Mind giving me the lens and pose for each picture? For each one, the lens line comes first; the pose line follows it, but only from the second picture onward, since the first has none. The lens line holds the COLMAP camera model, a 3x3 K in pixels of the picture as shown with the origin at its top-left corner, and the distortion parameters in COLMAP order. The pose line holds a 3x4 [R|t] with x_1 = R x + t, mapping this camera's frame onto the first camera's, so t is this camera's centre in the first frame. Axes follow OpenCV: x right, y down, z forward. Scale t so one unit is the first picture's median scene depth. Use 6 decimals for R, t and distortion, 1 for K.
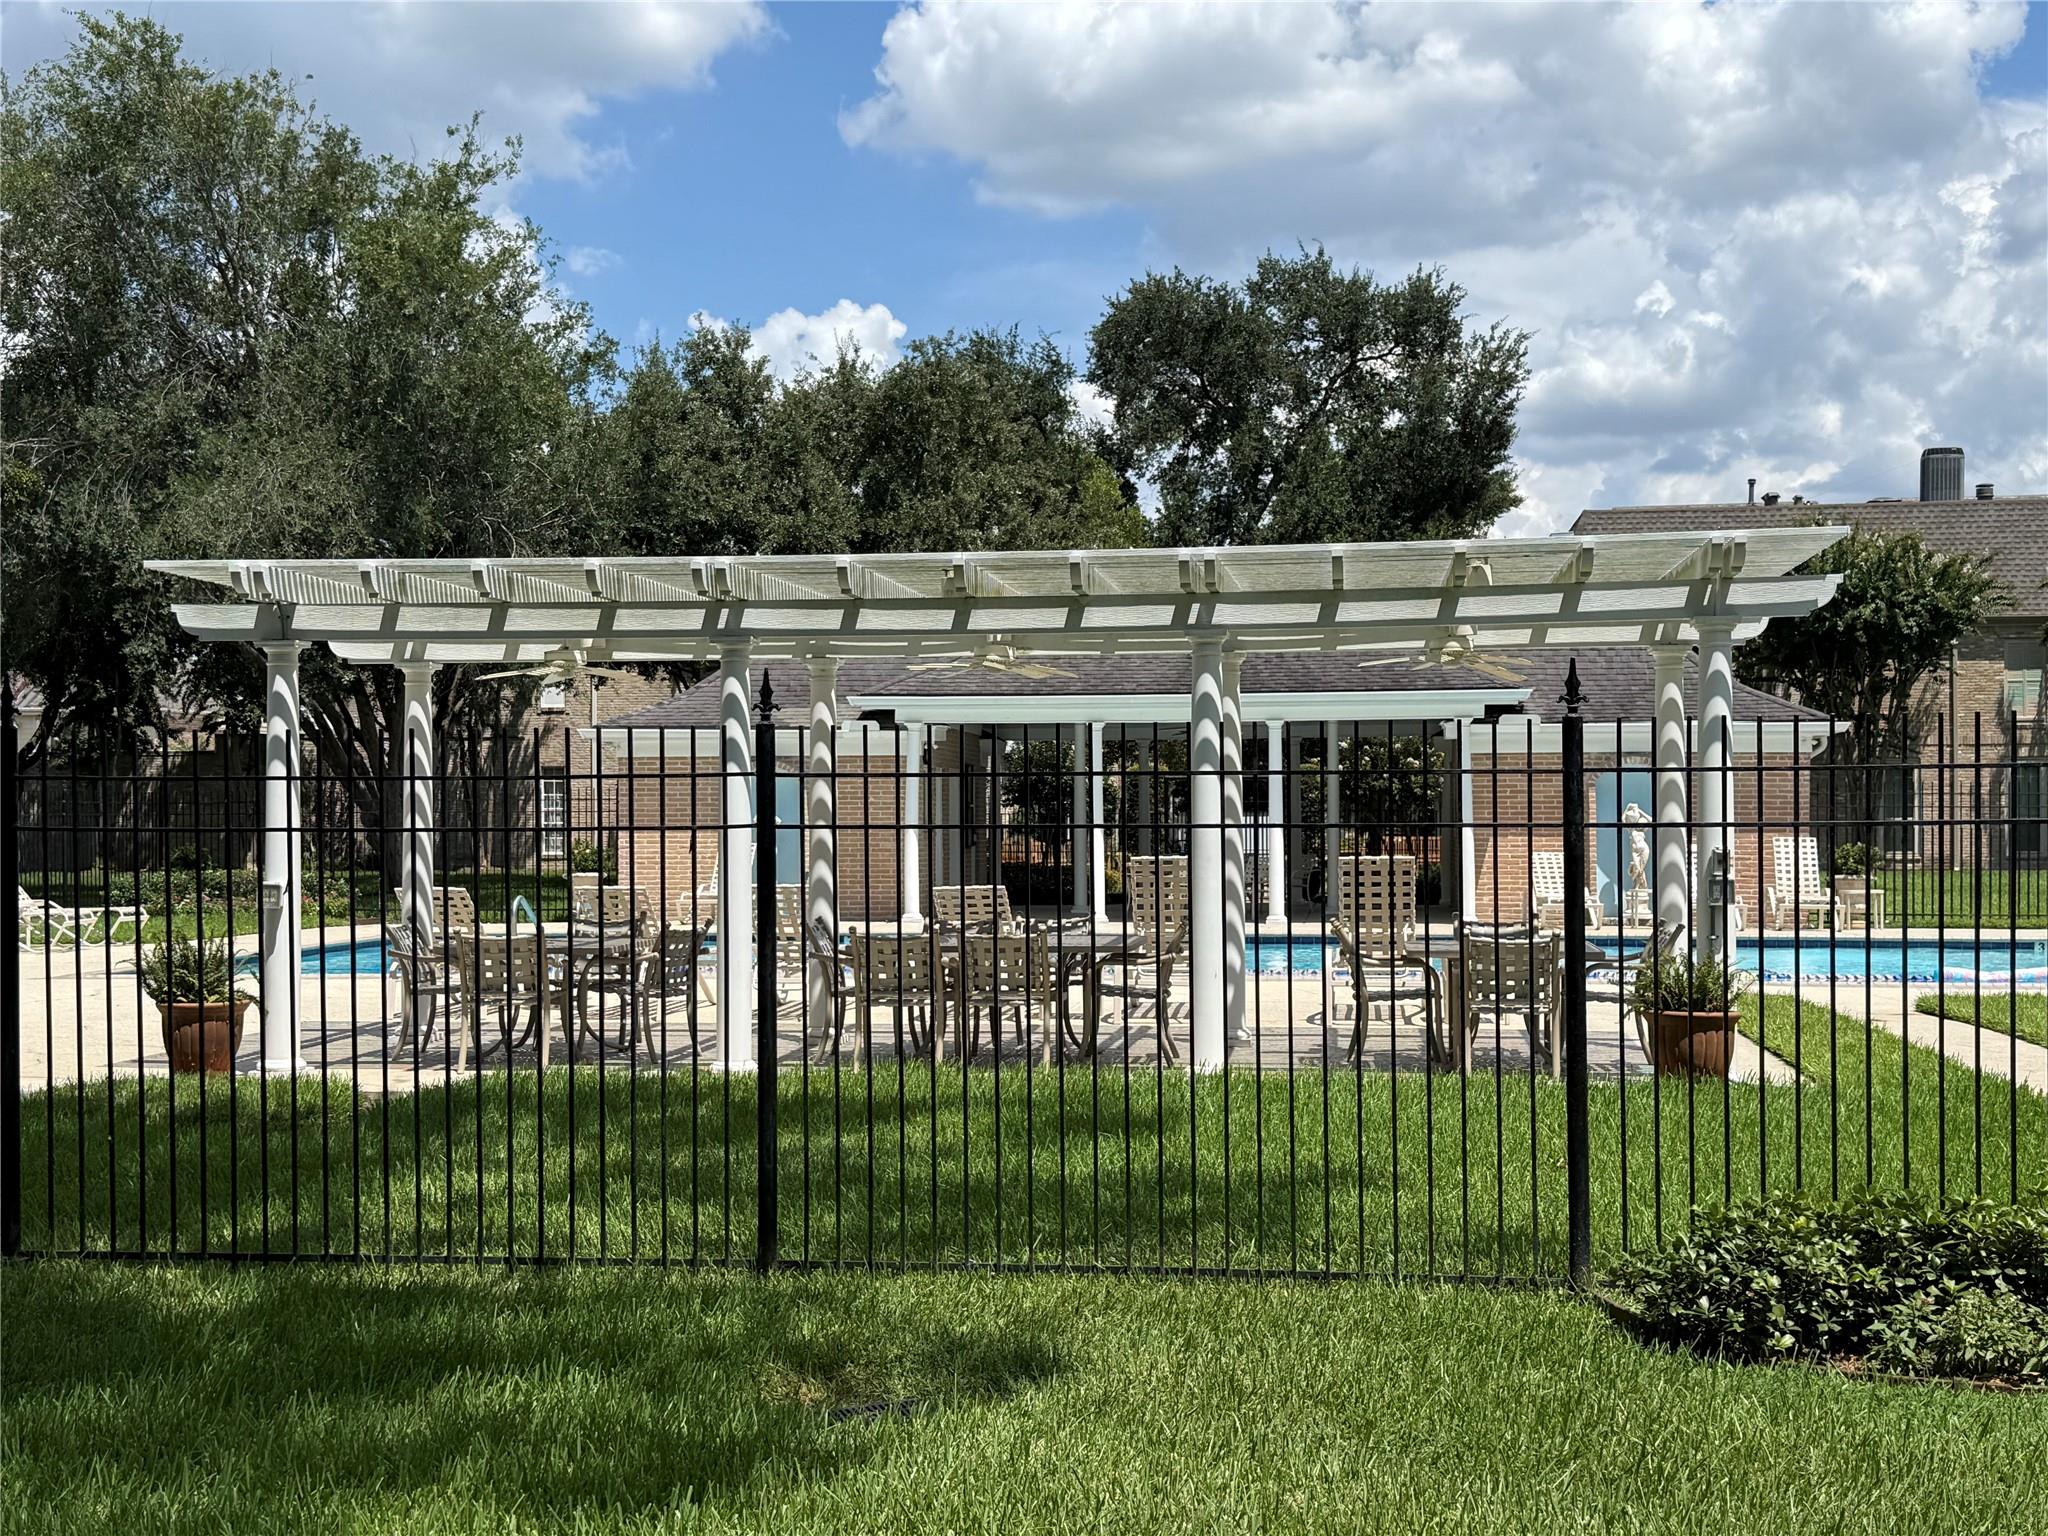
lens RADIAL K [[2448.8, 0, 1024.0], [0, 2448.8, 768.0], [0, 0, 1]] dist [-0.020454, -0.018077]
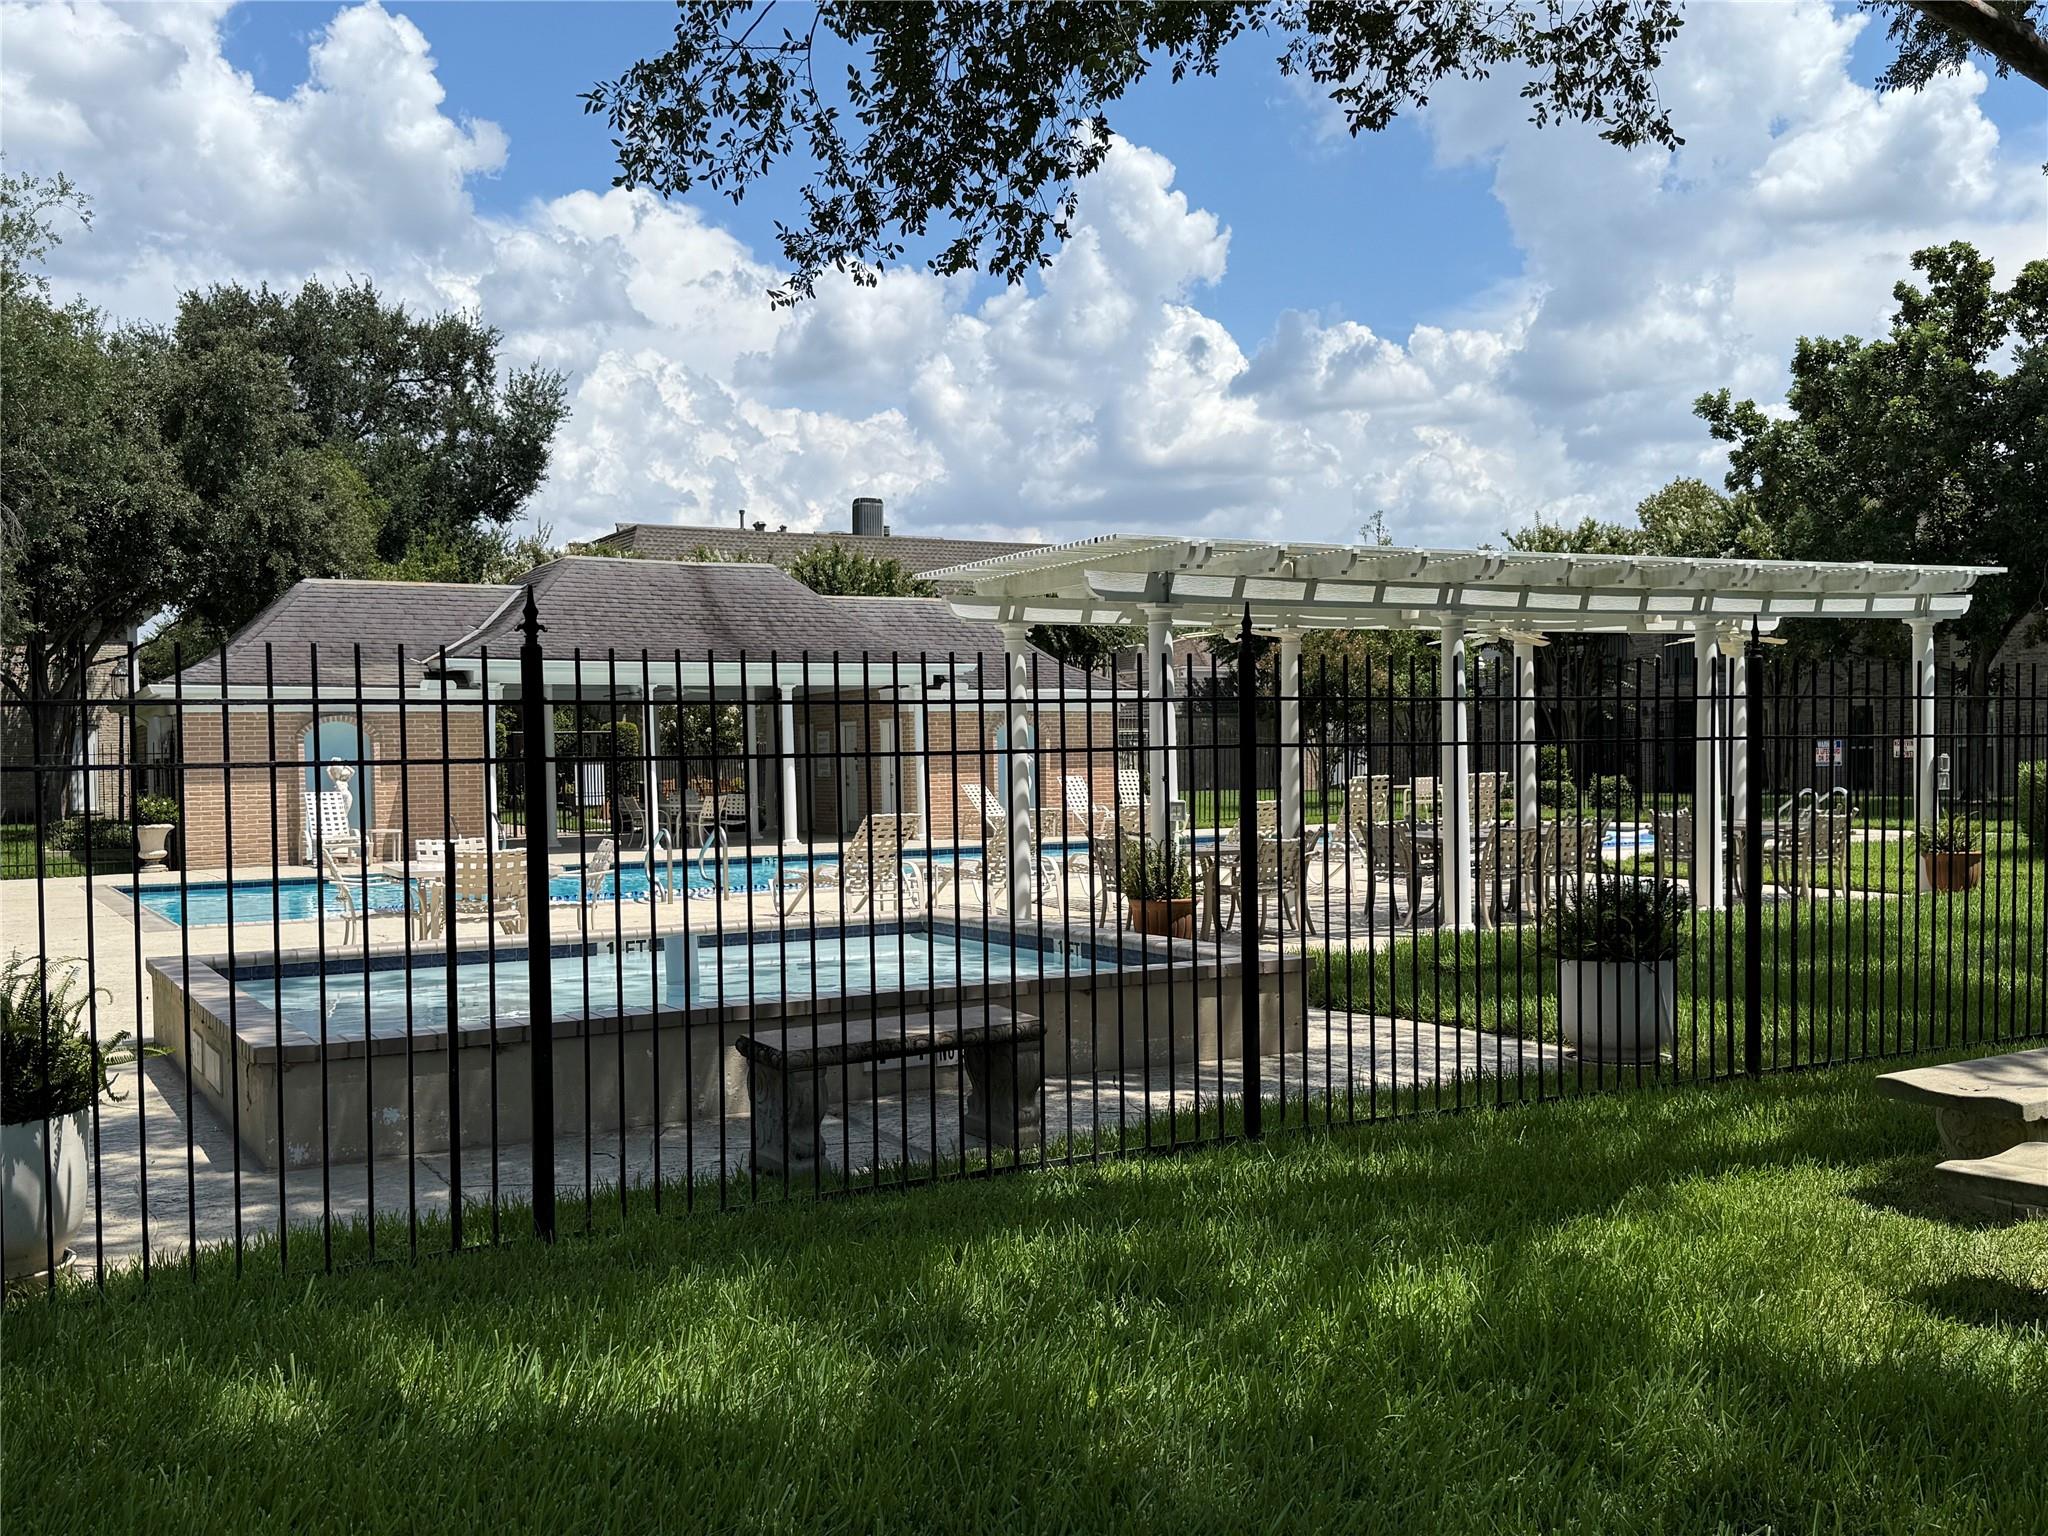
lens RADIAL K [[2025.2, 0, 1024.0], [0, 2025.2, 768.0], [0, 0, 1]] dist [-0.038757, 0.002846]
pose [[0.690023, -0.018143, 0.723560, -0.398534], [0.011111, 0.999834, 0.014474, 0.007482], [-0.723702, -0.001948, 0.690109, 0.133317]]
